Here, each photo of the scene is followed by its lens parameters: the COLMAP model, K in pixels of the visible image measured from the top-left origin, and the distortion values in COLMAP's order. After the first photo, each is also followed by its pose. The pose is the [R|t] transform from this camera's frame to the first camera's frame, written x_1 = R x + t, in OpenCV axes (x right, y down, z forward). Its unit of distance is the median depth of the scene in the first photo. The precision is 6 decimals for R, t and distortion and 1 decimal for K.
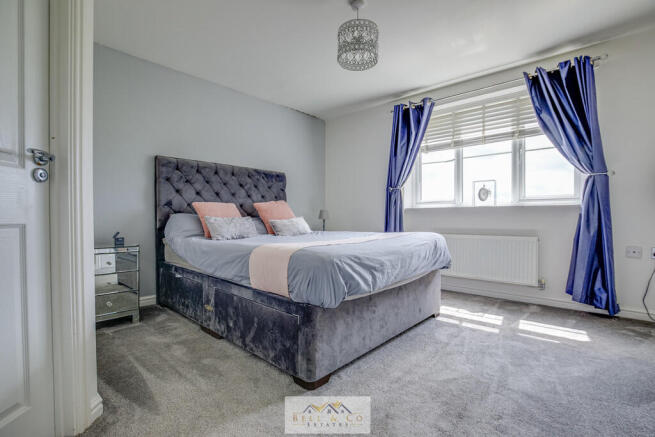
lens RADIAL K [[307.3, 0, 316.7], [0, 307.3, 220.2], [0, 0, 1]] dist [-0.039584, 0.000228]
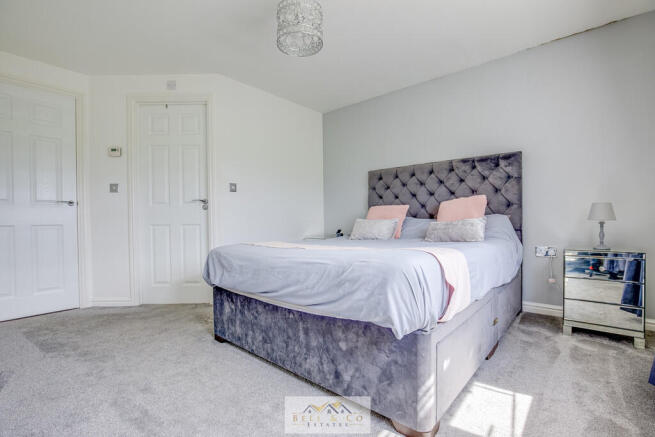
lens RADIAL K [[307.3, 0, 316.7], [0, 307.3, 220.2], [0, 0, 1]] dist [-0.039584, 0.000228]
pose [[-0.002507, 0.004324, -0.999988, 0.701694], [0.005323, 0.999977, 0.004311, -0.011226], [0.999983, -0.005312, -0.002530, 0.716186]]
